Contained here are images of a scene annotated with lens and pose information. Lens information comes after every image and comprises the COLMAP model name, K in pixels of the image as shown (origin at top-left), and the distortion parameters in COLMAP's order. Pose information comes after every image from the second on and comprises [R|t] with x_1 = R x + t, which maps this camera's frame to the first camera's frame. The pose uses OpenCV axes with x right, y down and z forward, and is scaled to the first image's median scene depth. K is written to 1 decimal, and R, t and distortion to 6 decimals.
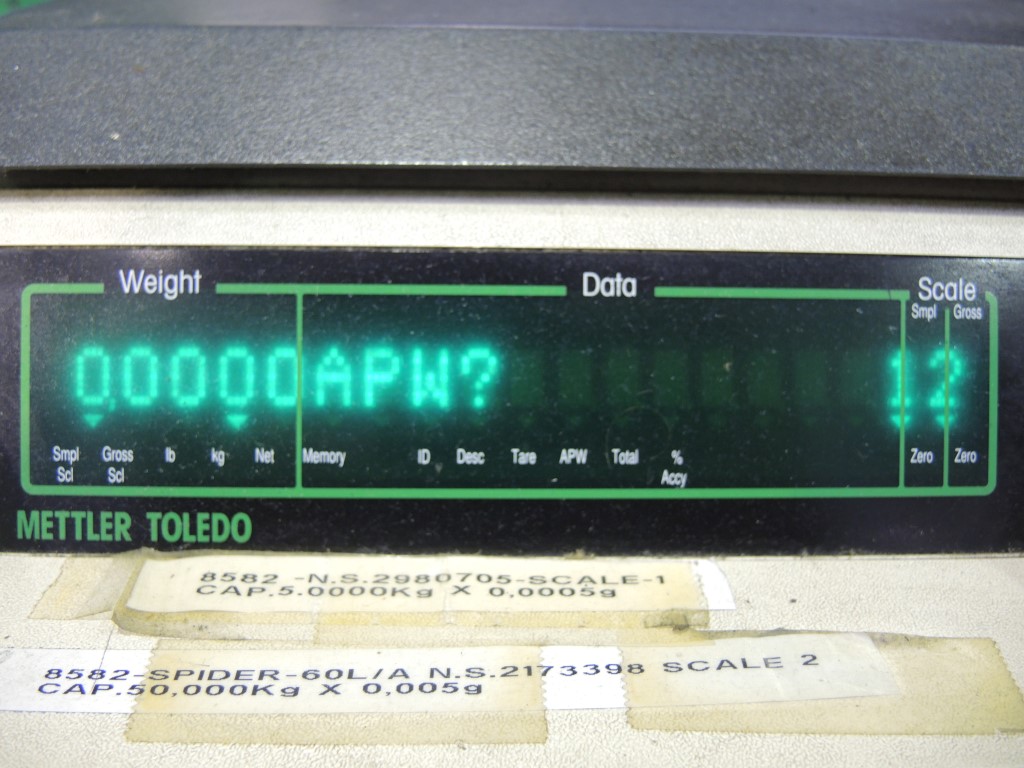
lens RADIAL K [[860.2, 0, 512.0], [0, 860.2, 384.0], [0, 0, 1]] dist [-0.061404, -0.042677]
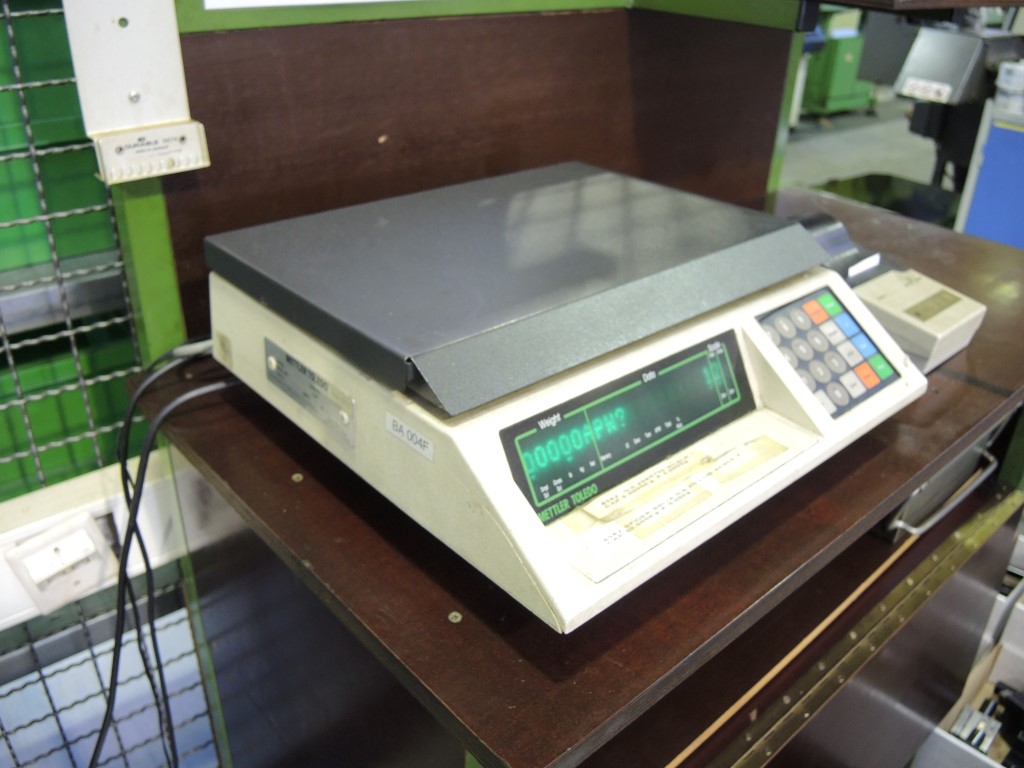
lens RADIAL K [[846.6, 0, 512.0], [0, 846.6, 384.0], [0, 0, 1]] dist [-0.056810, -0.008510]
pose [[0.761838, -0.308535, 0.569570, -2.379681], [0.317957, 0.944181, 0.086172, -0.595266], [-0.564364, 0.115450, 0.817413, -1.483453]]
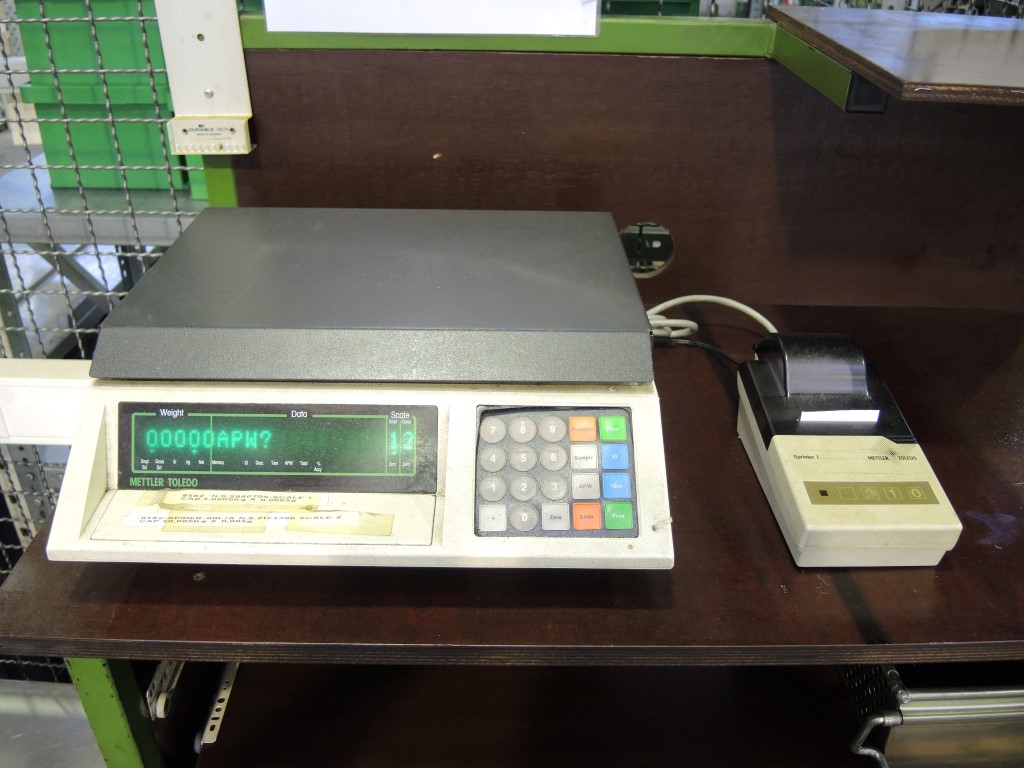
lens RADIAL K [[855.1, 0, 512.0], [0, 855.1, 384.0], [0, 0, 1]] dist [-0.052409, -0.002667]
pose [[0.999916, 0.005282, -0.011836, 1.150829], [-0.005287, 0.999986, -0.000379, -0.272108], [0.011834, 0.000441, 0.999930, -2.774020]]
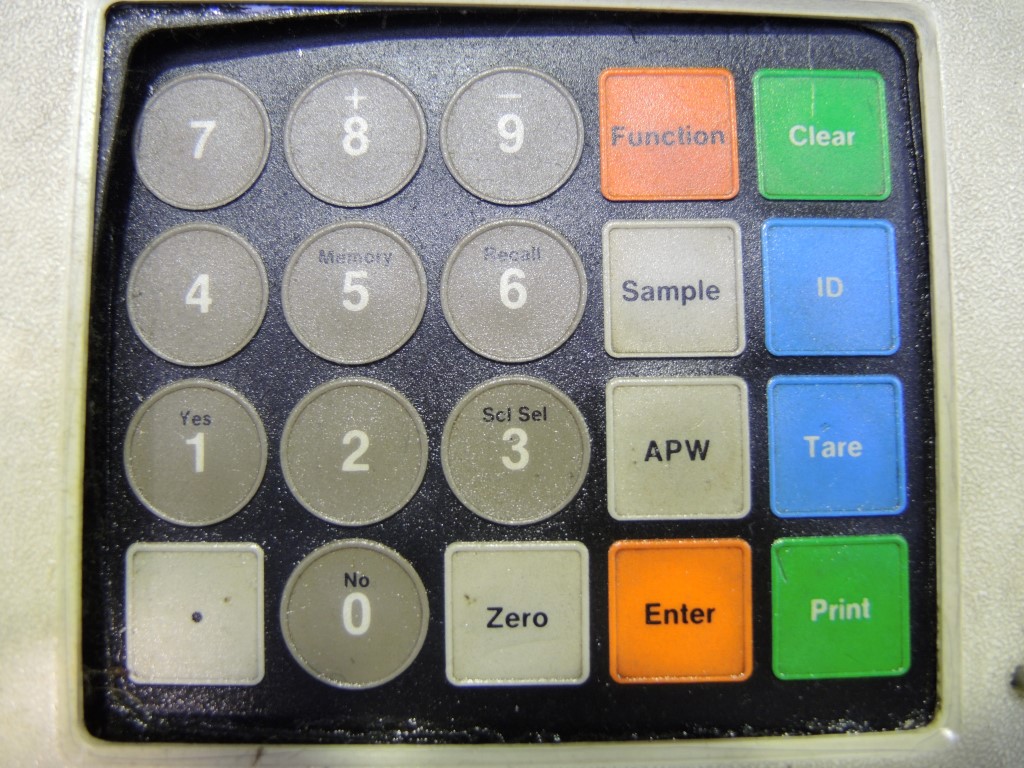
lens RADIAL K [[860.2, 0, 512.0], [0, 860.2, 384.0], [0, 0, 1]] dist [-0.061404, -0.042677]
pose [[0.999898, 0.005937, 0.012971, 1.285950], [-0.010244, 0.931617, 0.363298, -0.135631], [-0.009927, -0.363394, 0.931583, 0.375122]]
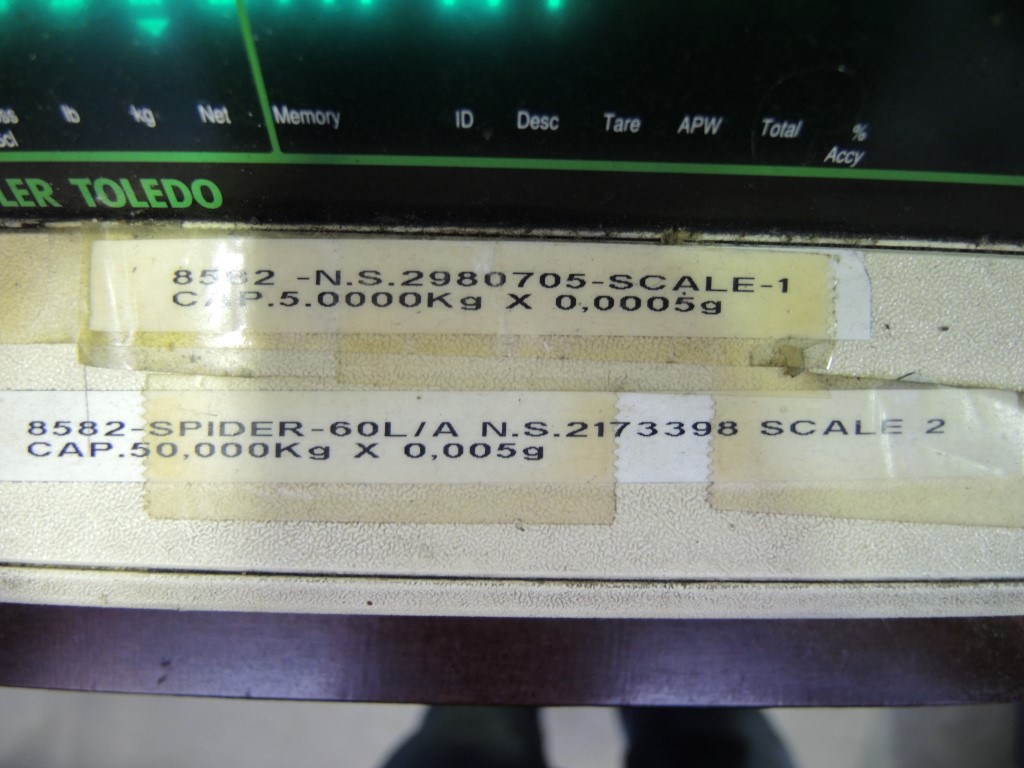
lens RADIAL K [[860.2, 0, 512.0], [0, 860.2, 384.0], [0, 0, 1]] dist [-0.061404, -0.042677]
pose [[0.998958, 0.045405, -0.004571, -0.062324], [-0.021079, 0.547936, 0.836255, -0.375716], [0.040475, -0.835287, 0.548322, 0.551740]]
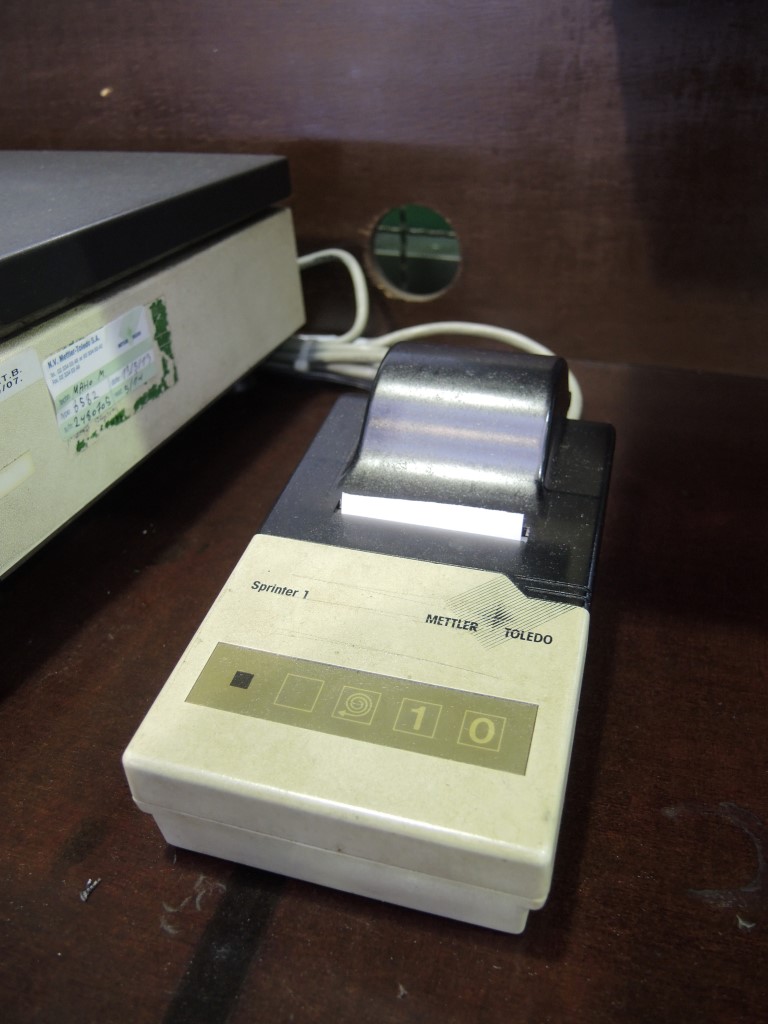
lens RADIAL K [[860.2, 0, 384.0], [0, 860.2, 512.0], [0, 0, 1]] dist [-0.061404, -0.042677]
pose [[0.947079, 0.140470, -0.288635, 3.250728], [-0.140557, 0.989860, 0.020535, -0.147298], [0.288593, 0.021121, 0.957219, -0.210683]]
